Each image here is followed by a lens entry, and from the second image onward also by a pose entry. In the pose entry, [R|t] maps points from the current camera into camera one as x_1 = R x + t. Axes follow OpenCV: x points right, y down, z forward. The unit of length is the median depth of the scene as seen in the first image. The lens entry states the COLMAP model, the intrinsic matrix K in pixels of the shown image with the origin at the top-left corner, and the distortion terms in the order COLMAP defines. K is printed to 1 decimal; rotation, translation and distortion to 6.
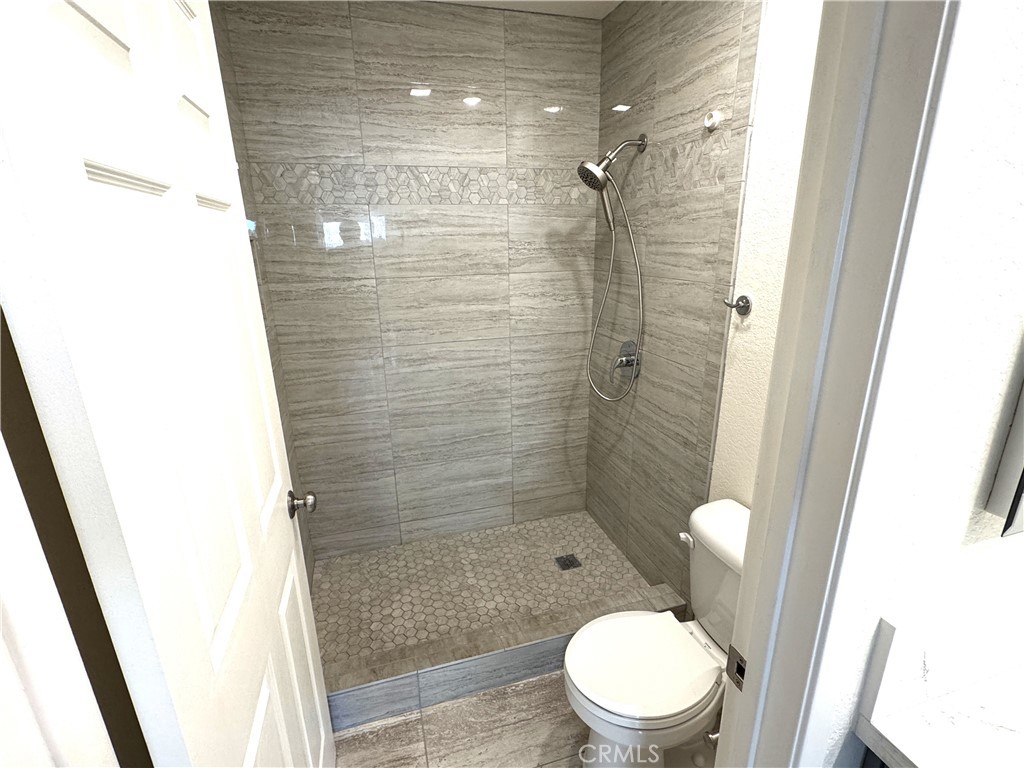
lens RADIAL K [[478.2, 0, 512.0], [0, 478.2, 384.0], [0, 0, 1]] dist [-0.003419, 0.000419]
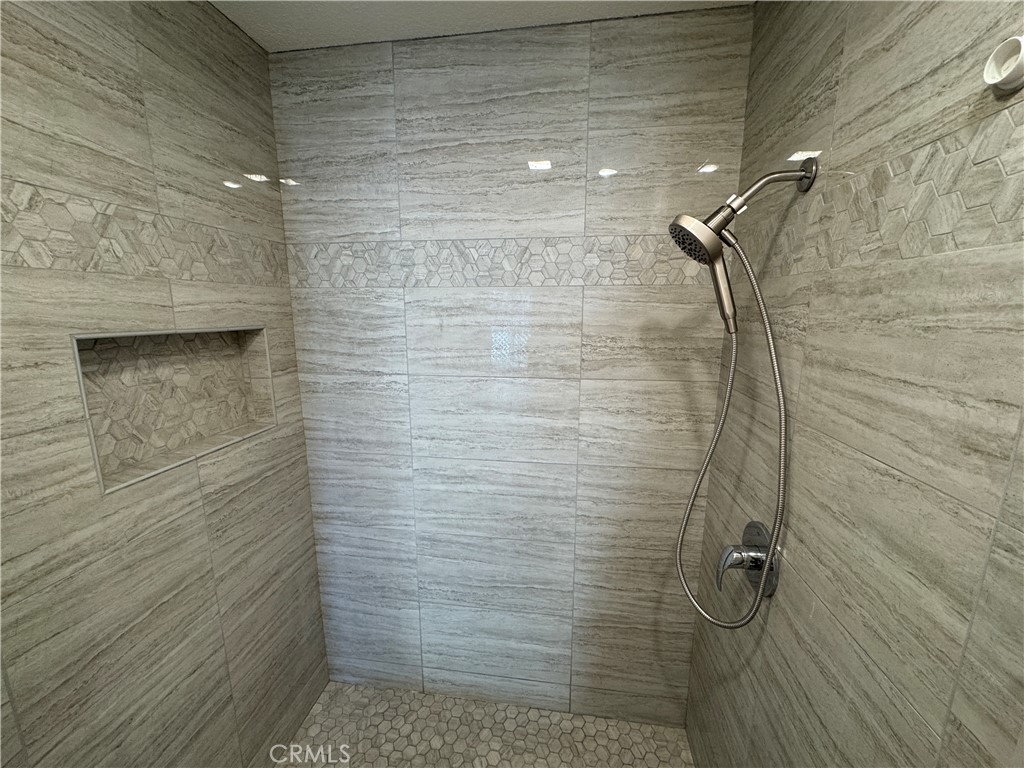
lens RADIAL K [[407.6, 0, 512.0], [0, 407.6, 384.0], [0, 0, 1]] dist [-0.002293, 0.000141]
pose [[0.906363, 0.095023, -0.411676, 0.165860], [-0.137682, 0.987620, -0.075164, -0.178059], [0.399437, 0.124806, 0.908225, 0.441776]]
